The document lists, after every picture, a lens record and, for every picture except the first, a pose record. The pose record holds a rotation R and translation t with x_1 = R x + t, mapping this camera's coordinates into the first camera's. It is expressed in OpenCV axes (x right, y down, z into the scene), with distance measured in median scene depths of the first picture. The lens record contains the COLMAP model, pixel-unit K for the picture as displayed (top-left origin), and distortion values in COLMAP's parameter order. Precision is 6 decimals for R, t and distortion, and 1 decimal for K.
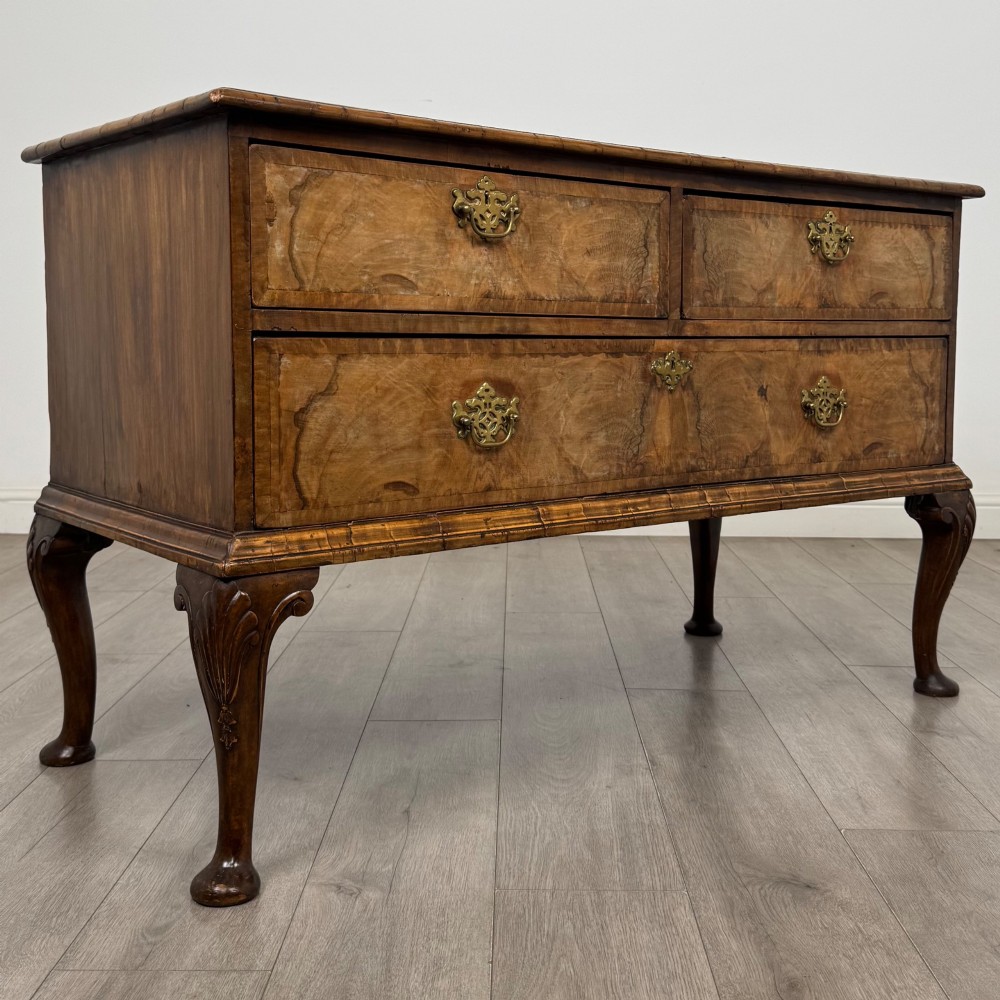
lens RADIAL K [[1278.1, 0, 479.2], [0, 1278.1, 438.6], [0, 0, 1]] dist [0.149761, -0.379346]
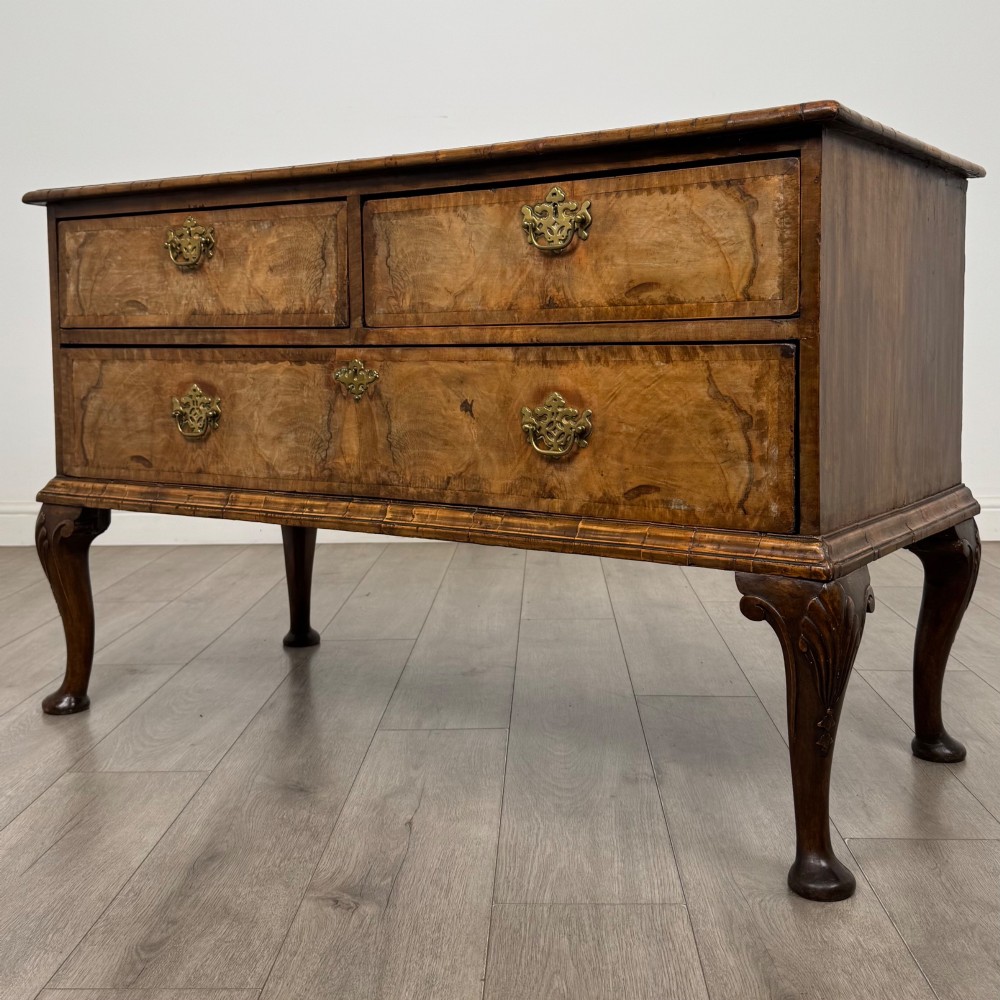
lens RADIAL K [[1278.1, 0, 479.2], [0, 1278.1, 438.6], [0, 0, 1]] dist [0.149761, -0.379346]
pose [[0.312884, 0.064408, -0.947605, 1.206473], [-0.066227, 0.996749, 0.045881, -0.063405], [0.947479, 0.048402, 0.316133, 0.834999]]
